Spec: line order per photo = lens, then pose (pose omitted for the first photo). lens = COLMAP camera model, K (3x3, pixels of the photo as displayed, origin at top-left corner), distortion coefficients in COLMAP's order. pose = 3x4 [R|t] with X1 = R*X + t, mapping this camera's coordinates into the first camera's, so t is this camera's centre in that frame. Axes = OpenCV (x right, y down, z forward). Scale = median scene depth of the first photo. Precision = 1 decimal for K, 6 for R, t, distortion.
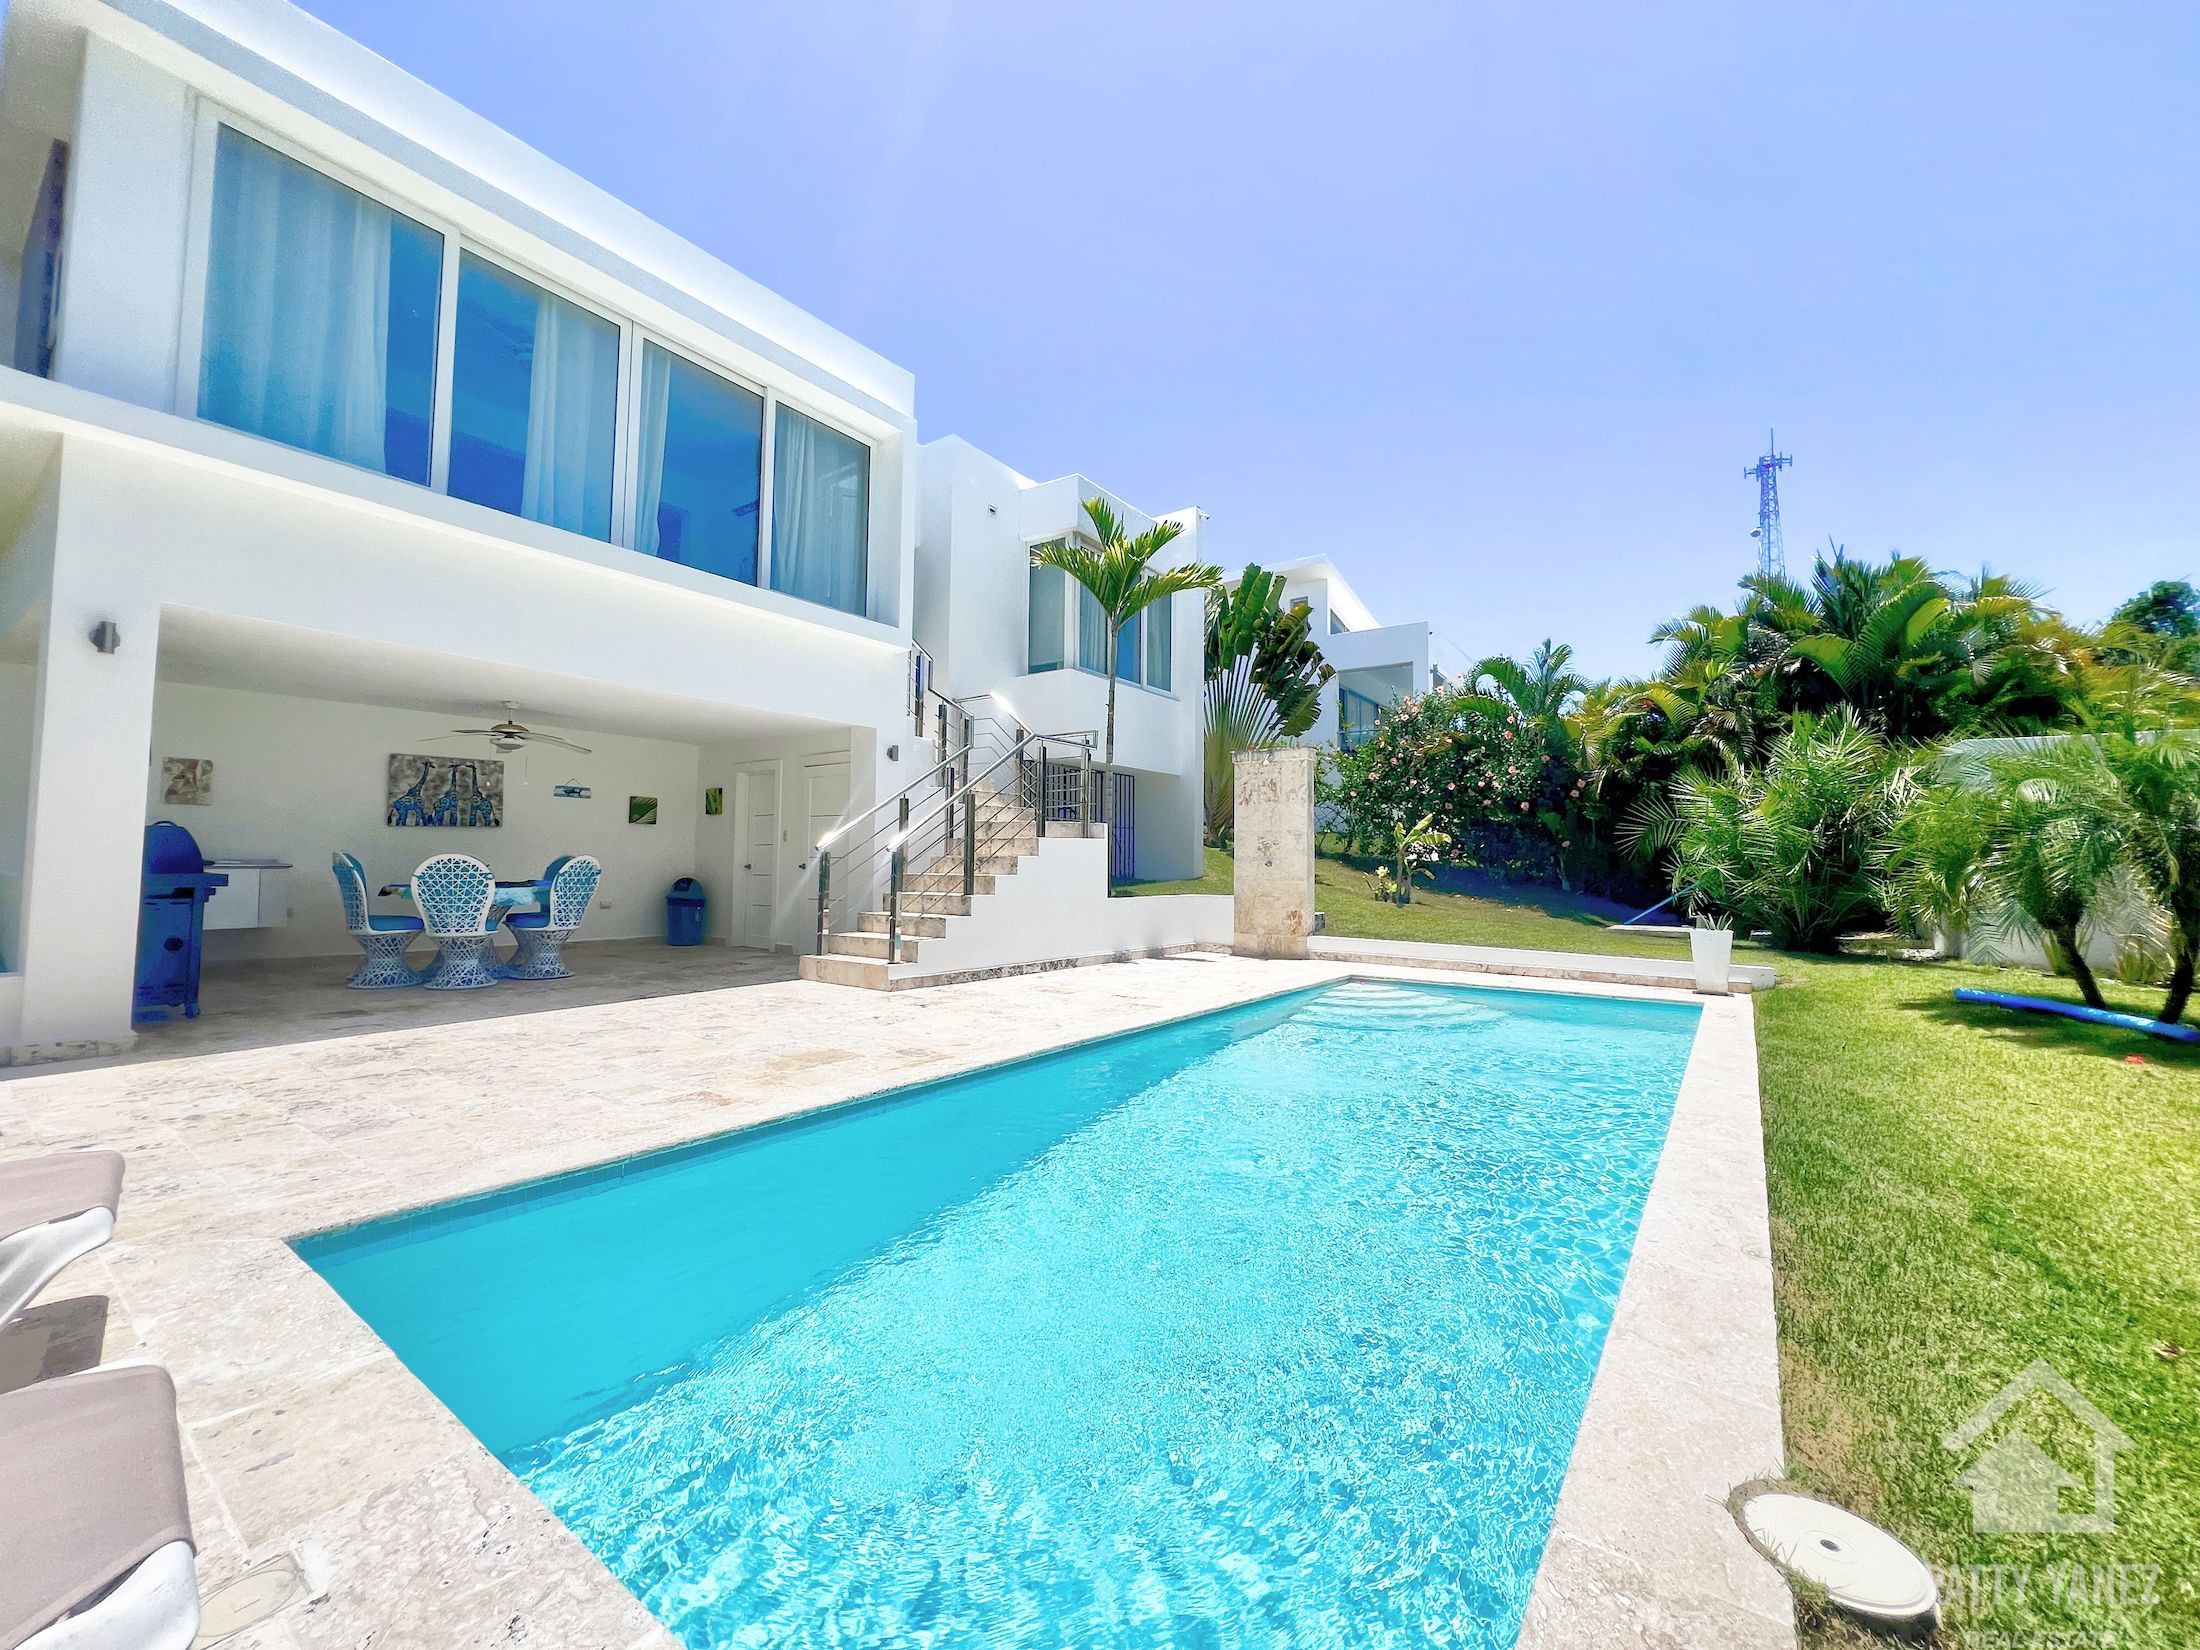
lens RADIAL K [[884.2, 0, 1094.1], [0, 884.2, 818.7], [0, 0, 1]] dist [-0.004463, 0.001174]
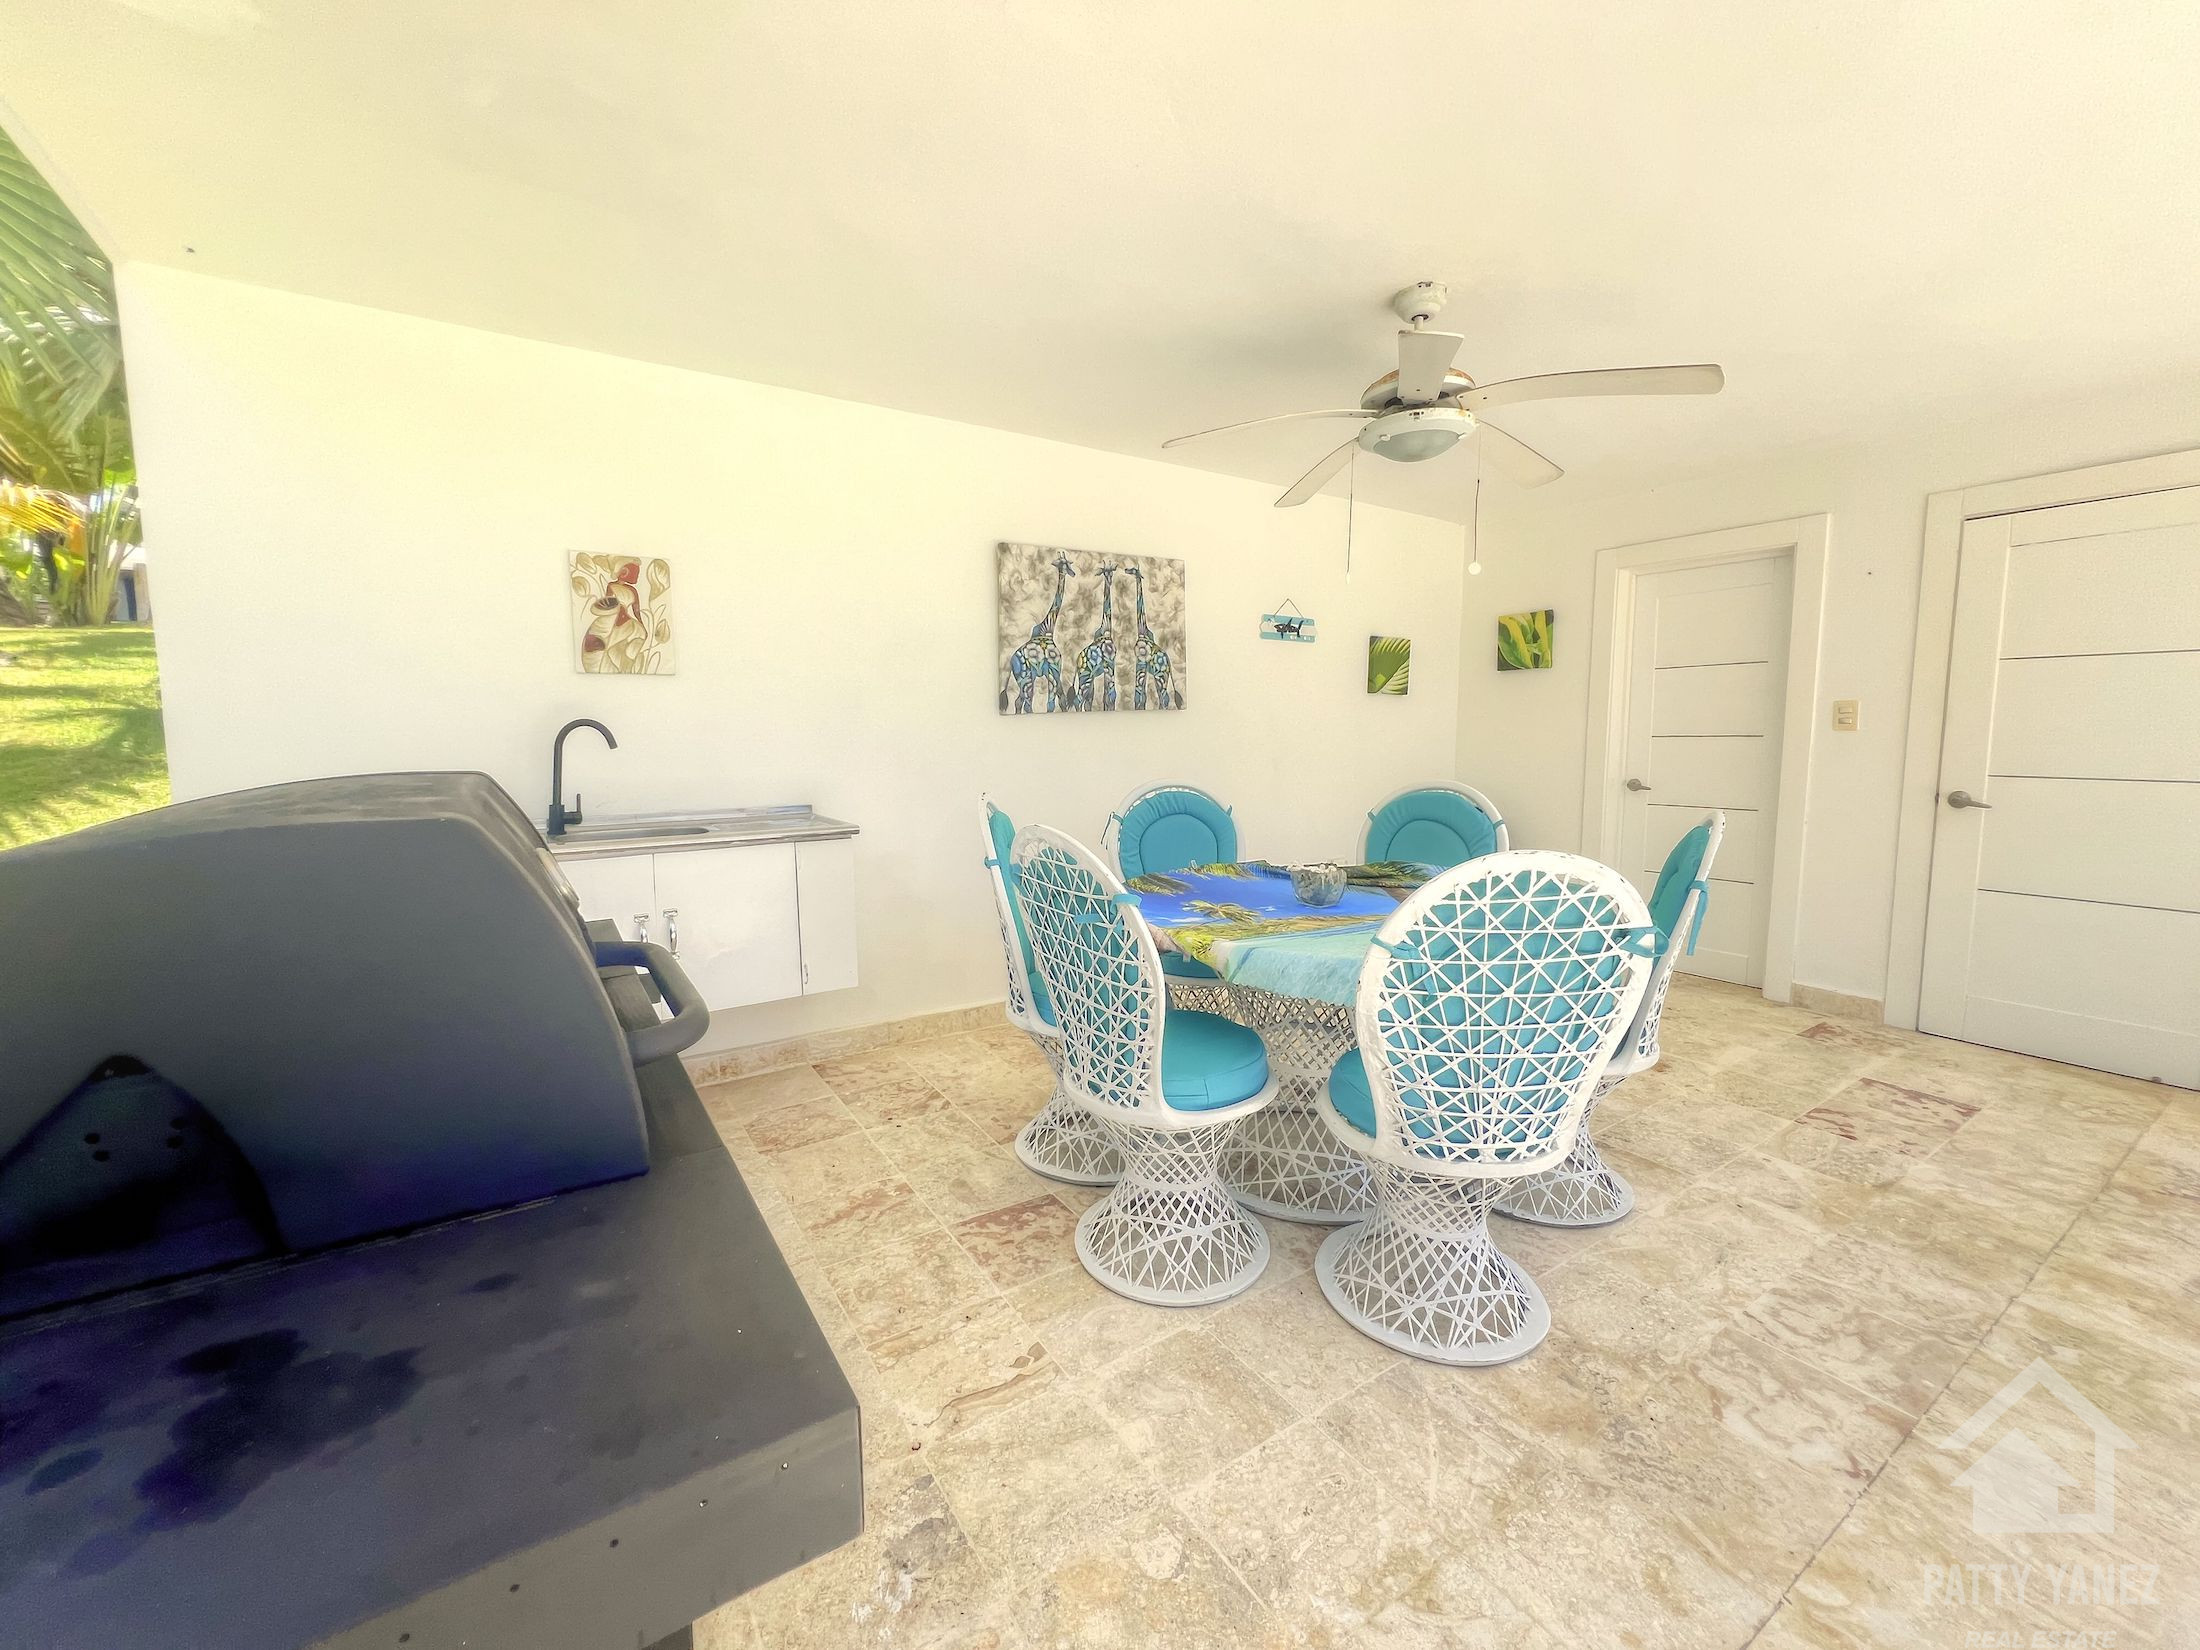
lens RADIAL K [[884.2, 0, 1094.1], [0, 884.2, 818.7], [0, 0, 1]] dist [-0.004463, 0.001174]
pose [[0.934826, 0.021822, -0.354436, -0.559056], [0.032083, 0.988838, 0.145499, -0.002716], [0.353655, -0.147388, 0.923691, 0.564069]]
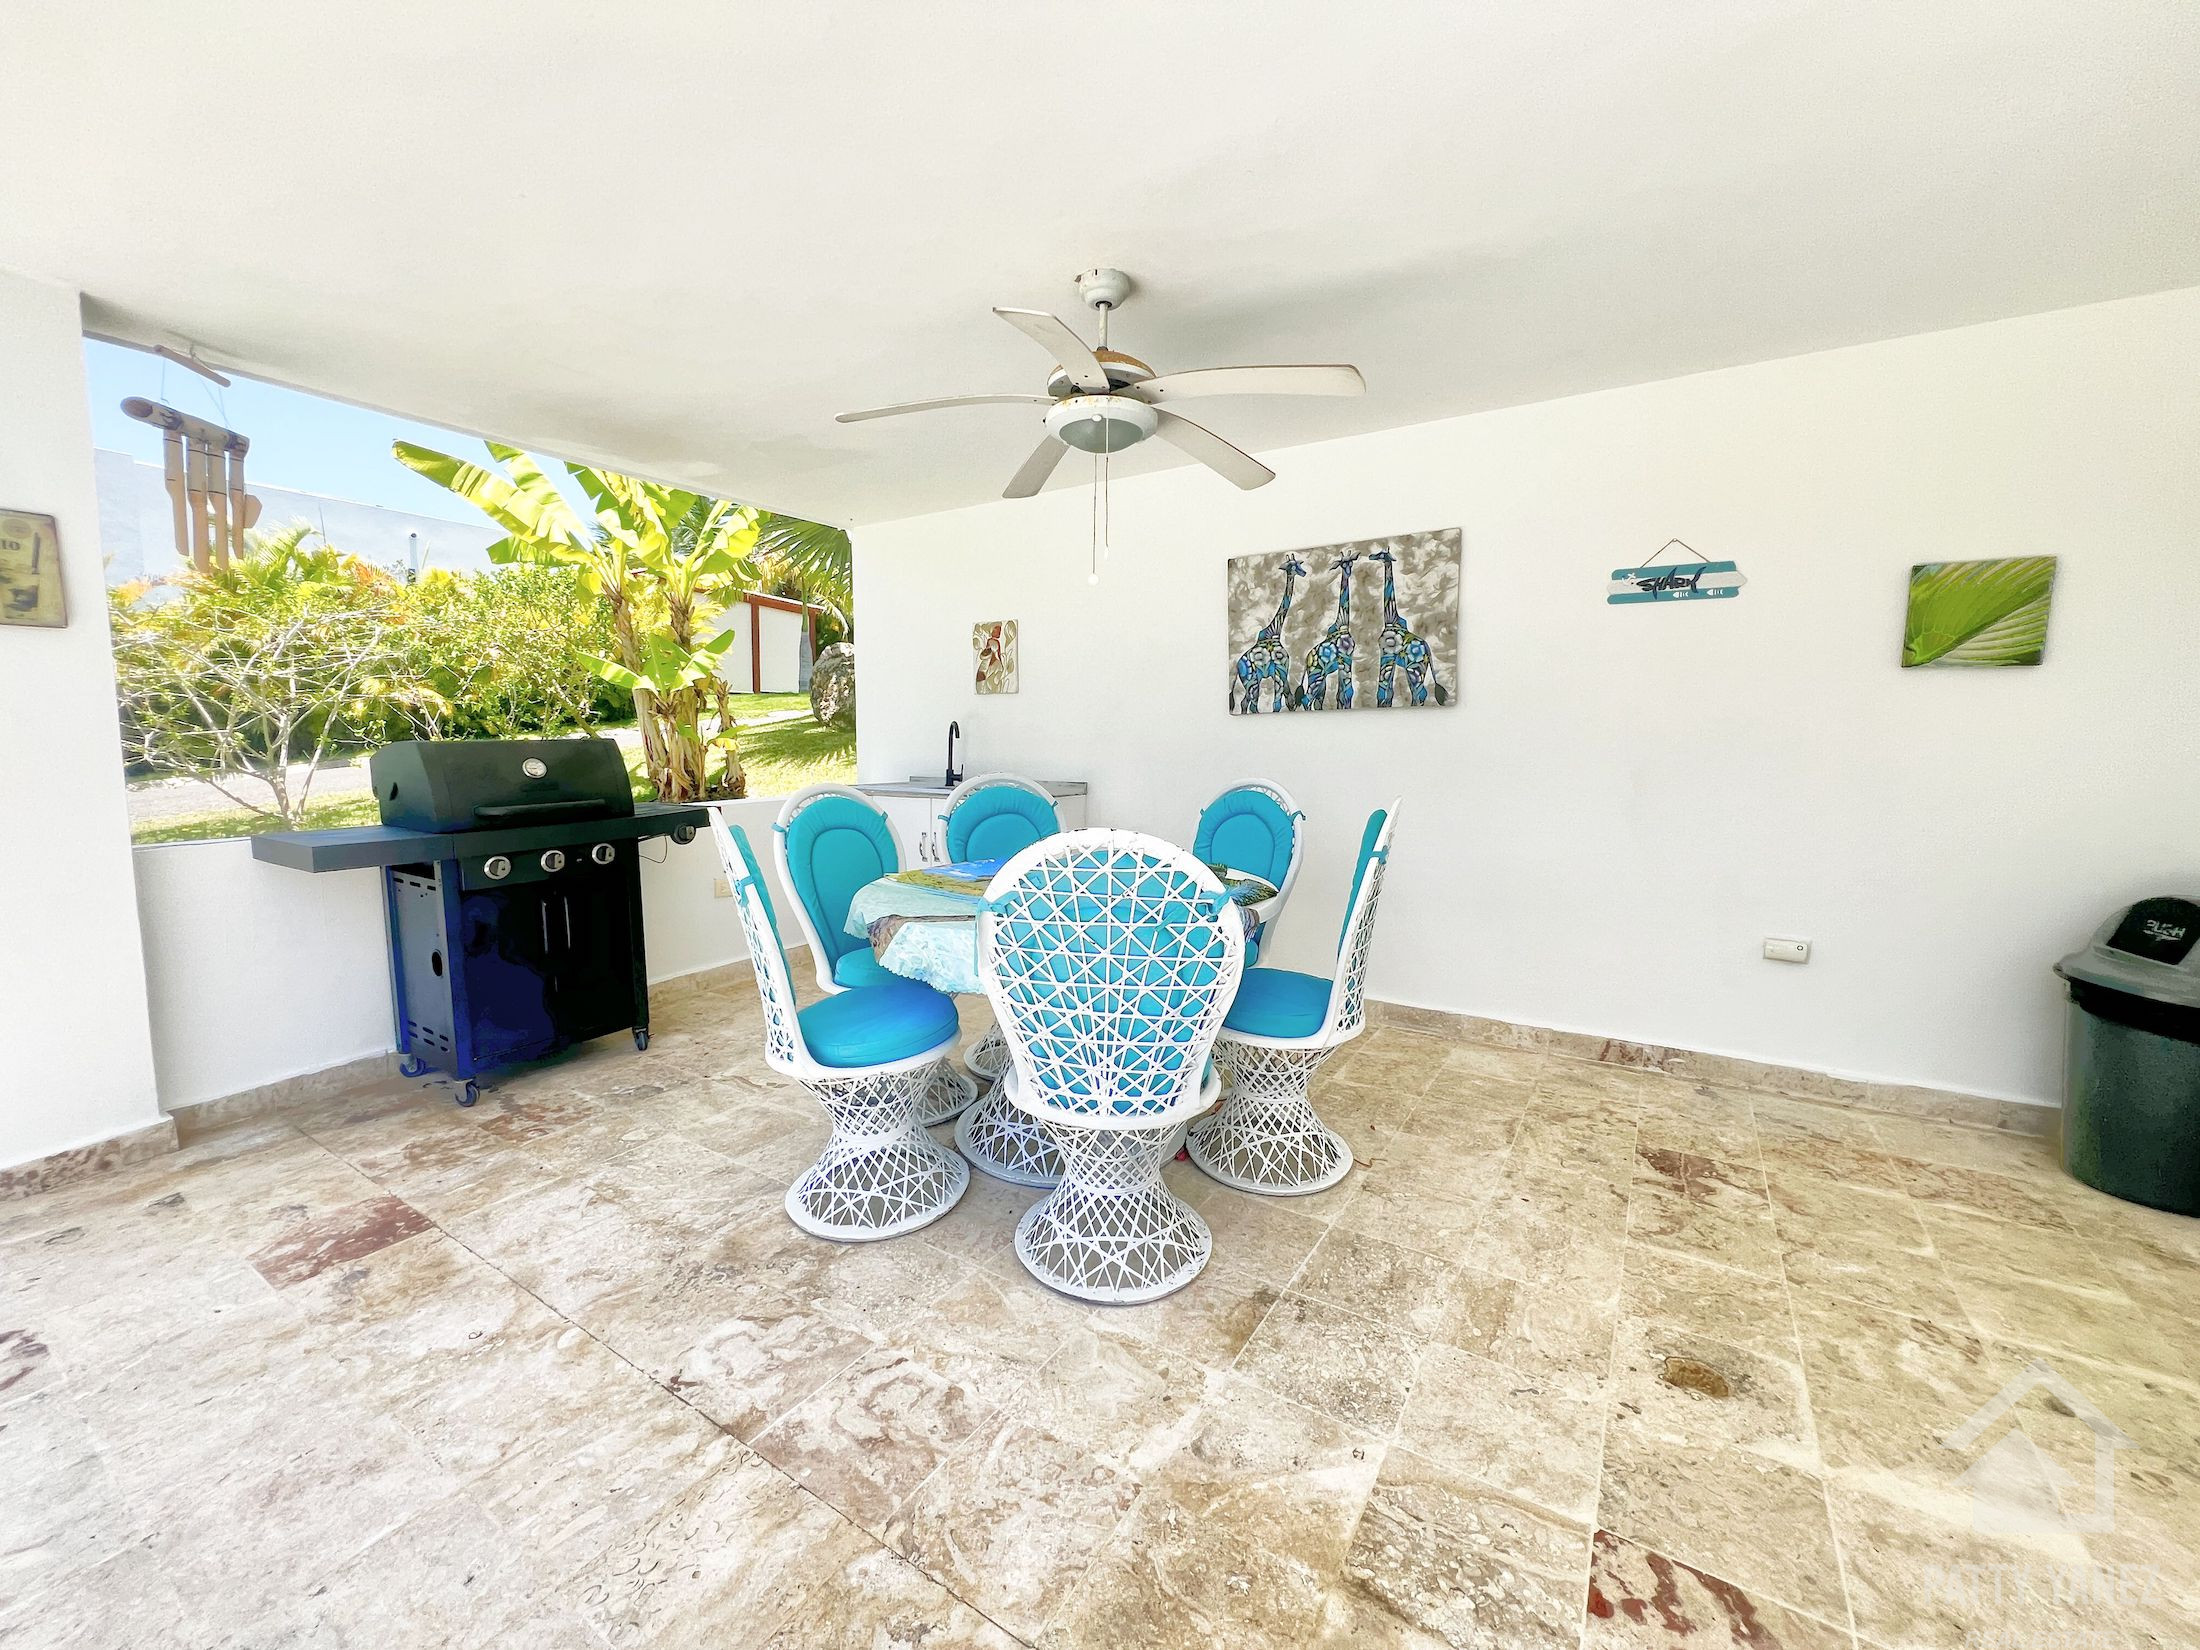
lens RADIAL K [[884.2, 0, 1094.1], [0, 884.2, 818.7], [0, 0, 1]] dist [-0.004463, 0.001174]
pose [[0.051914, 0.084175, -0.995098, -0.302206], [0.047638, 0.995098, 0.086660, 0.017644], [0.997515, -0.051904, 0.047650, 0.834225]]
